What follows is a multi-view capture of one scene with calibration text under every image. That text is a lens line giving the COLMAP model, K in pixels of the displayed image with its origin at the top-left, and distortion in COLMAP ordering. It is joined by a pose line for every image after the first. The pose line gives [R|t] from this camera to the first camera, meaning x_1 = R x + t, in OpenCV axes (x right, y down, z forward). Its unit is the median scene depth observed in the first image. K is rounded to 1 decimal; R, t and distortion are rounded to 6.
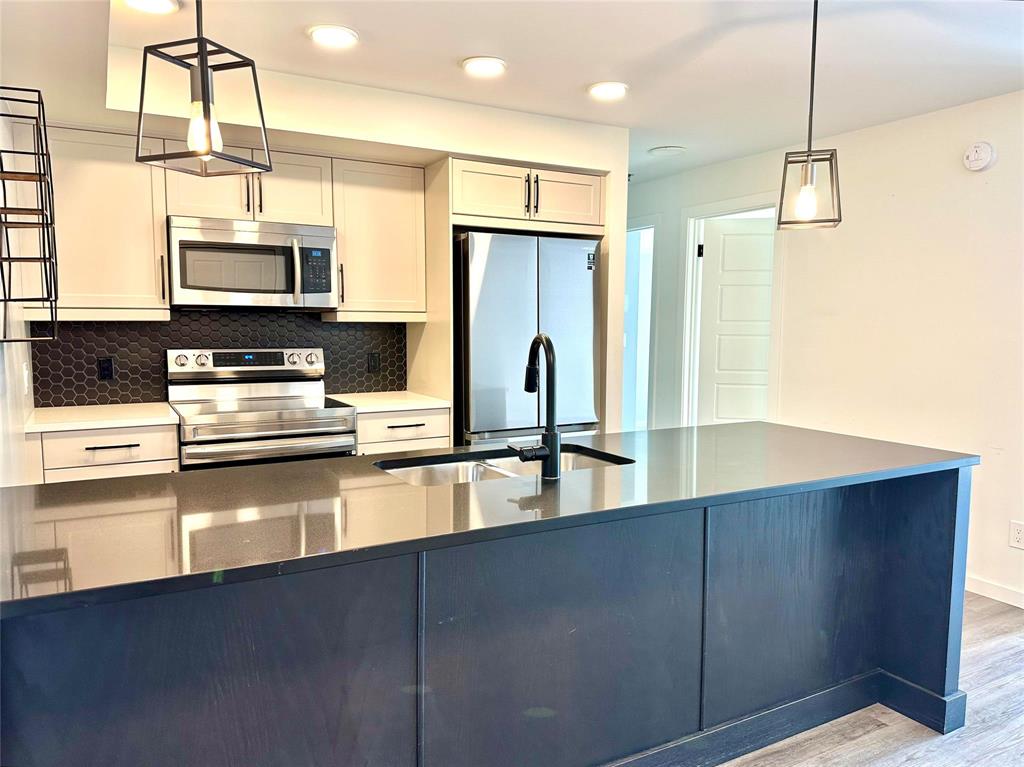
lens RADIAL K [[753.8, 0, 535.9], [0, 753.8, 384.3], [0, 0, 1]] dist [0.051817, -0.071779]
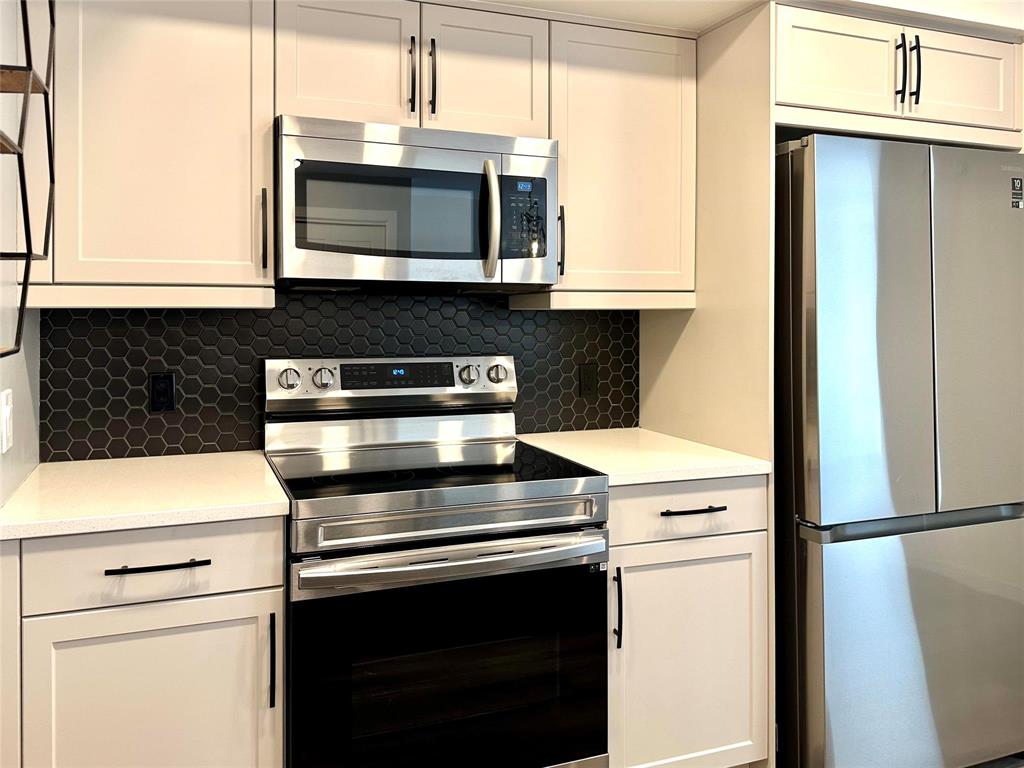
lens RADIAL K [[793.6, 0, 484.6], [0, 793.6, 311.7], [0, 0, 1]] dist [0.046421, -0.020083]
pose [[0.987798, -0.002790, -0.155715, -0.224899], [-0.010337, 0.996460, -0.083432, -0.032392], [0.155397, 0.084023, 0.984272, 0.427212]]
